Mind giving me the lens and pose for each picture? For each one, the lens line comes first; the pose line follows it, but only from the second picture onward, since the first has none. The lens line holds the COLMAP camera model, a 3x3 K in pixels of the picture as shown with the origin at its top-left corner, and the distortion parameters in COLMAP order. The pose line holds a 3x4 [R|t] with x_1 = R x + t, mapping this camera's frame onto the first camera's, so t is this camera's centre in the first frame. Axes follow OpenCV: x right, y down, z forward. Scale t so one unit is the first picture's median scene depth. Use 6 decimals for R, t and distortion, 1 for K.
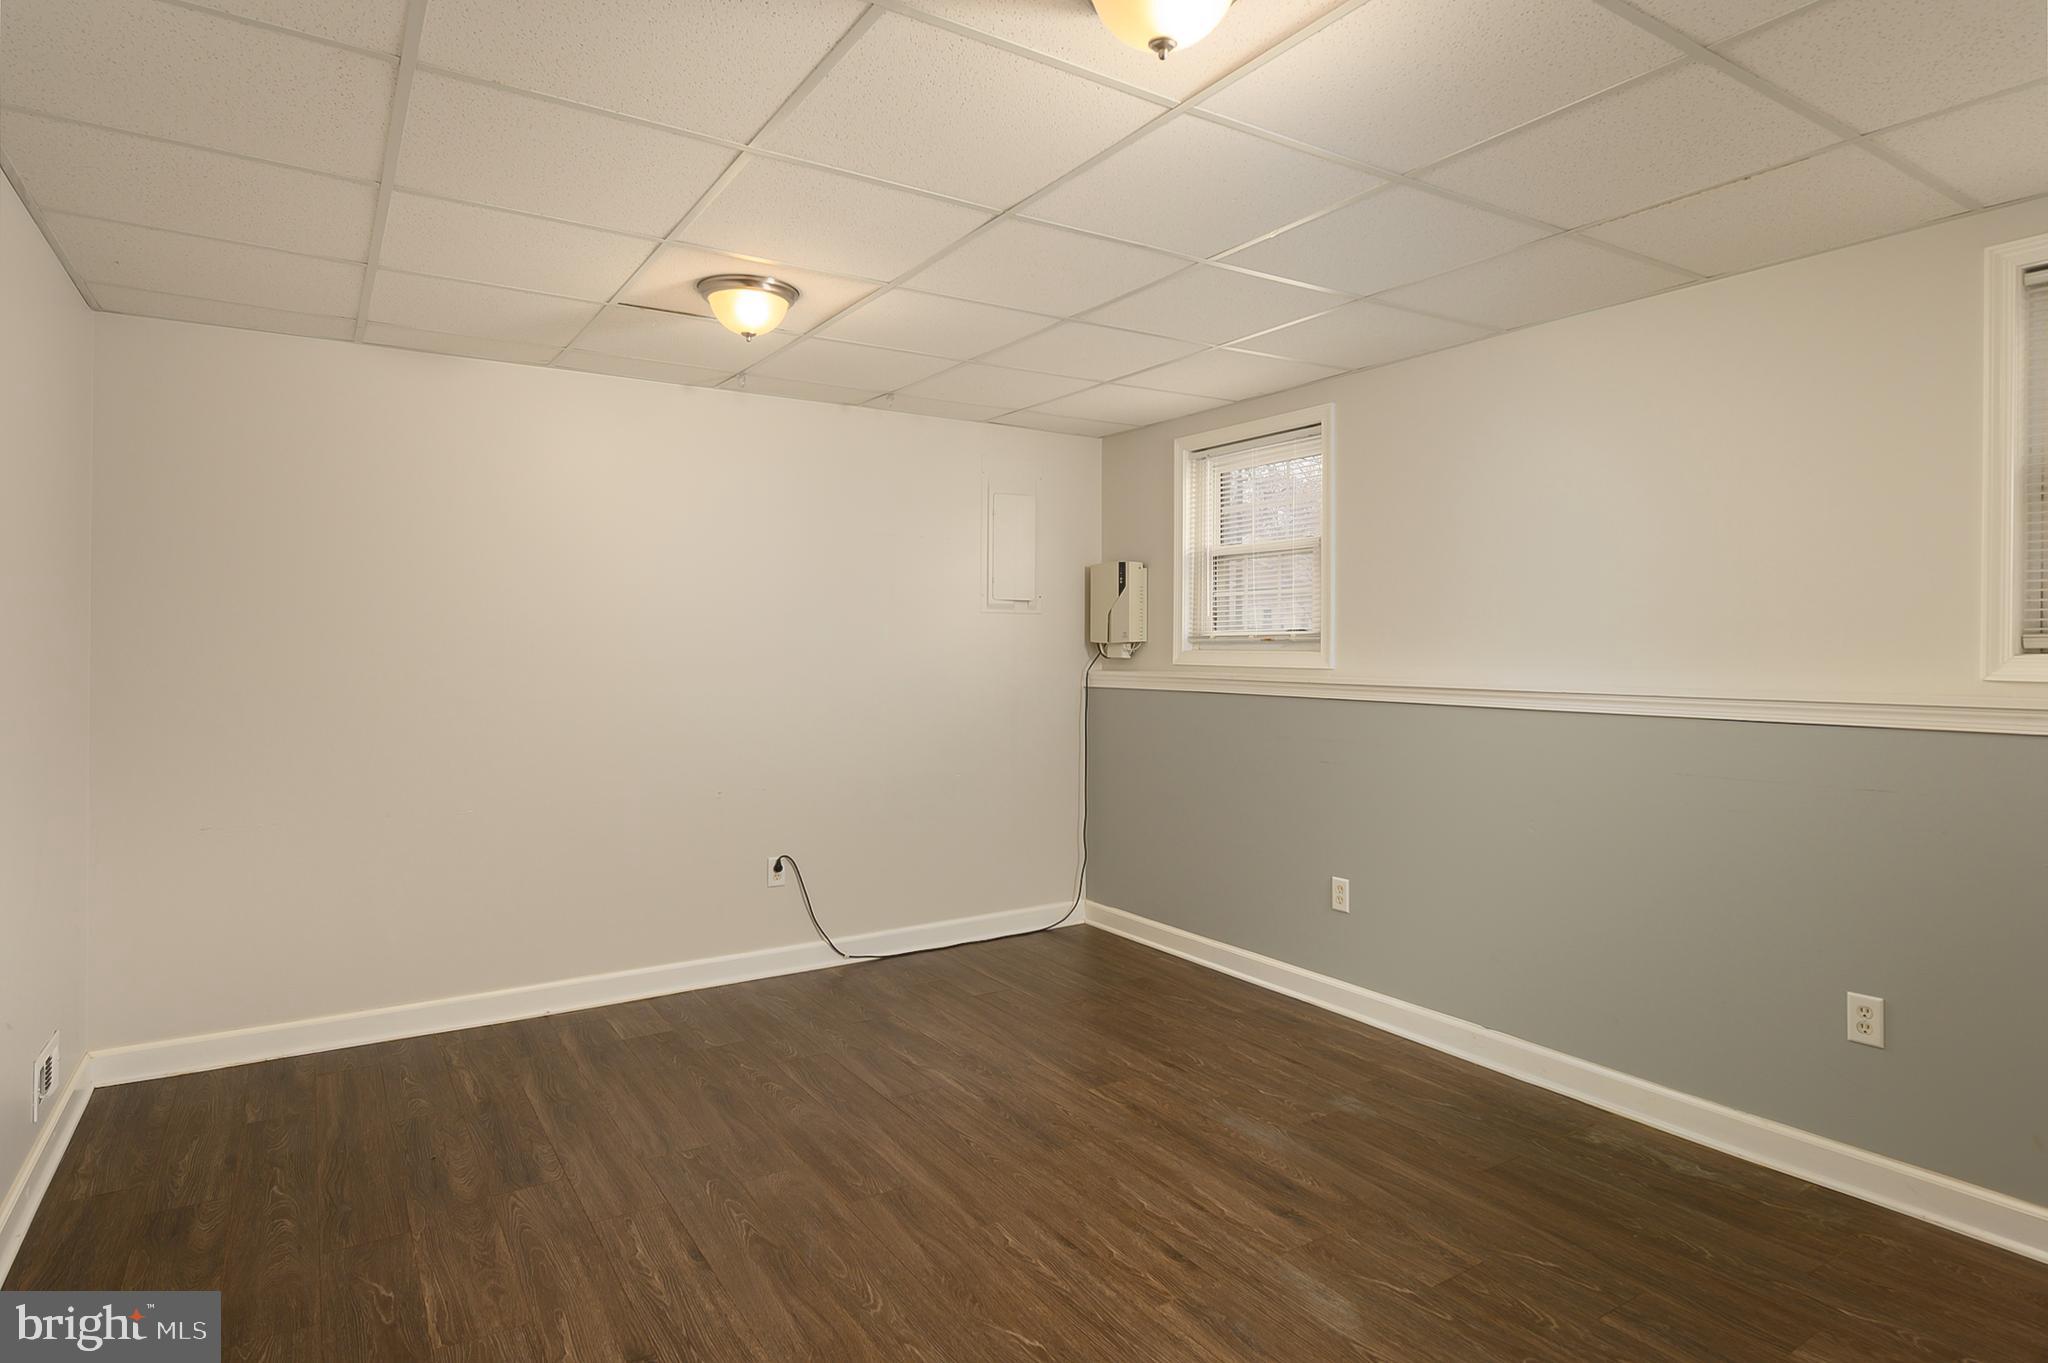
lens RADIAL K [[1133.8, 0, 1017.3], [0, 1133.8, 664.8], [0, 0, 1]] dist [0.003757, -0.001106]
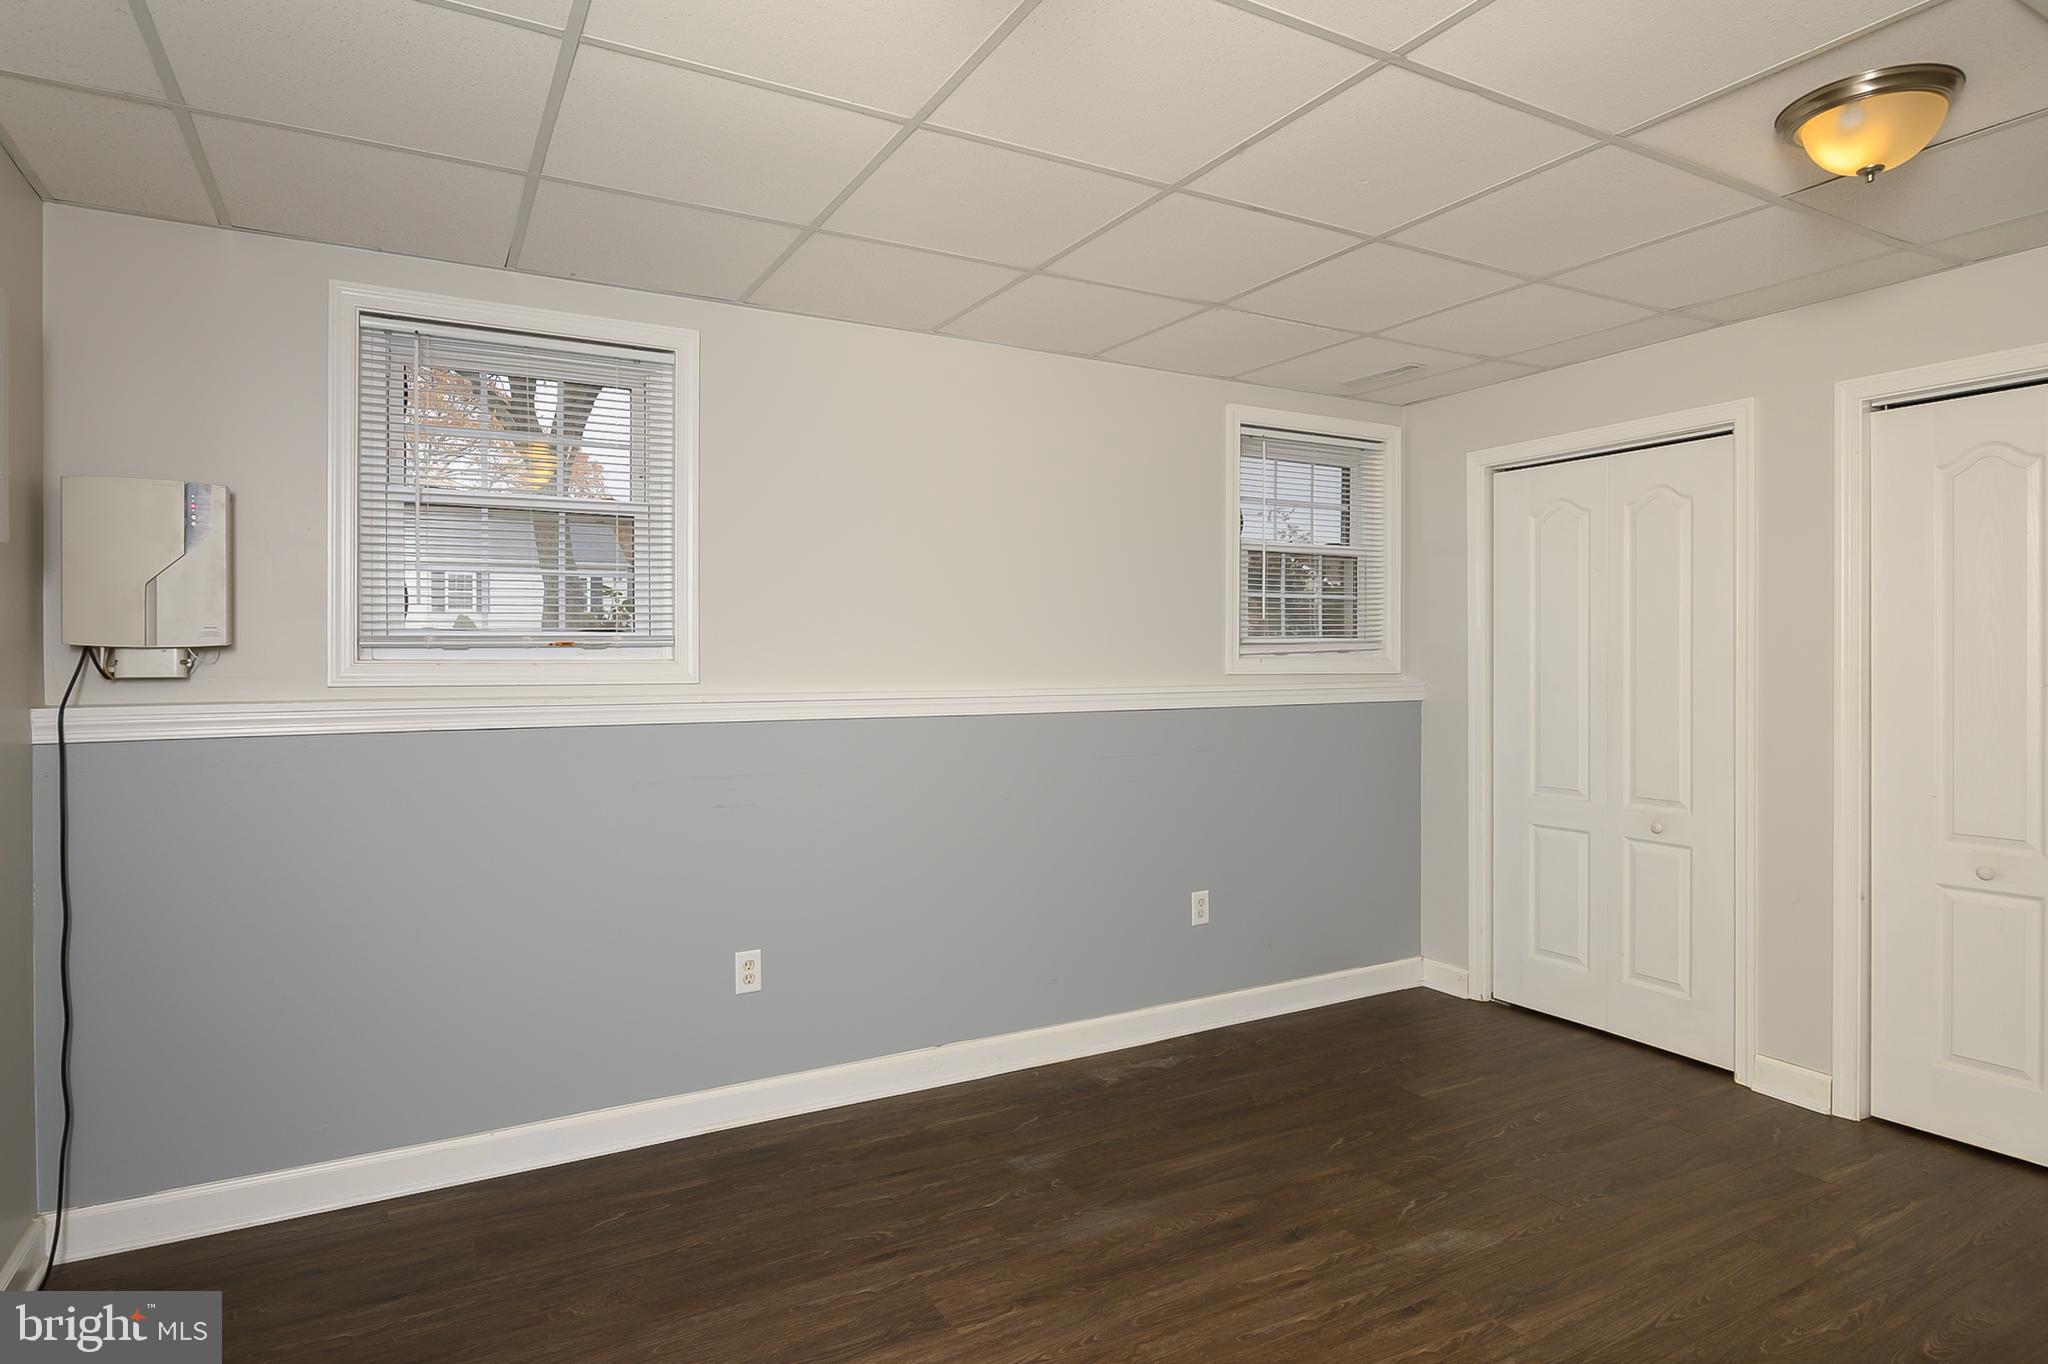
lens RADIAL K [[1133.8, 0, 1020.6], [0, 1133.8, 681.9], [0, 0, 1]] dist [0.003757, -0.001106]
pose [[0.041048, -0.020573, 0.998945, -0.616516], [0.015272, 0.999684, 0.019960, -0.011658], [-0.999040, 0.014436, 0.041349, 0.996439]]
